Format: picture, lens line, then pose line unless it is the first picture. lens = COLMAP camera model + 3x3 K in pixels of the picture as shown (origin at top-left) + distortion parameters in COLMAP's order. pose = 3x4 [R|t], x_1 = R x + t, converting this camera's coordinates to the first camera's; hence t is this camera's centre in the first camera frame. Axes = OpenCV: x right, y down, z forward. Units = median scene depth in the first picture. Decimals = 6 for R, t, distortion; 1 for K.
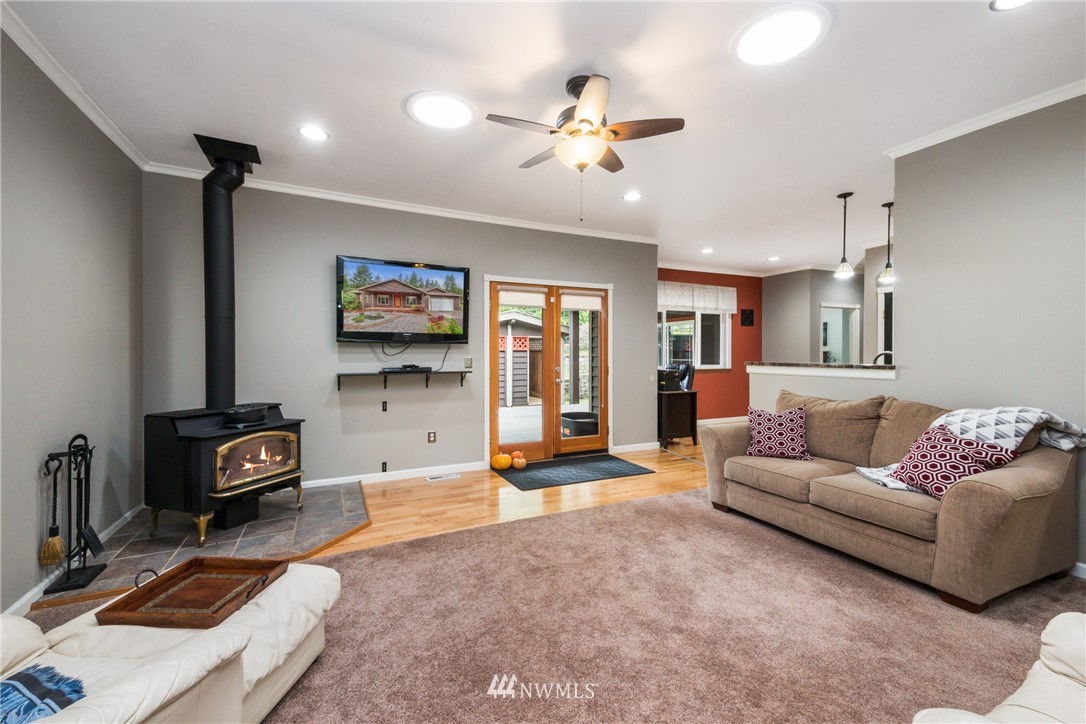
lens RADIAL K [[444.9, 0, 546.5], [0, 444.9, 360.6], [0, 0, 1]] dist [0.035821, -0.002187]
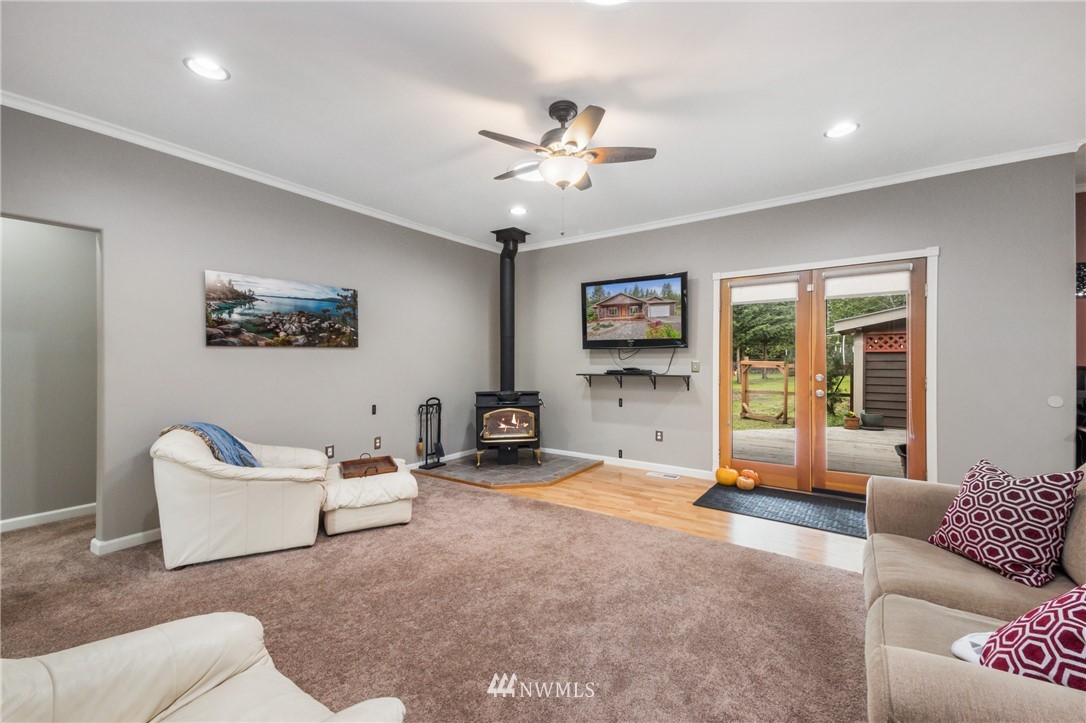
lens RADIAL K [[444.9, 0, 541.6], [0, 444.9, 365.7], [0, 0, 1]] dist [0.035821, -0.002187]
pose [[0.487011, 0.014122, -0.873282, 0.555050], [-0.008648, 0.999898, 0.011347, -0.006426], [0.873353, 0.002026, 0.487084, 0.244349]]
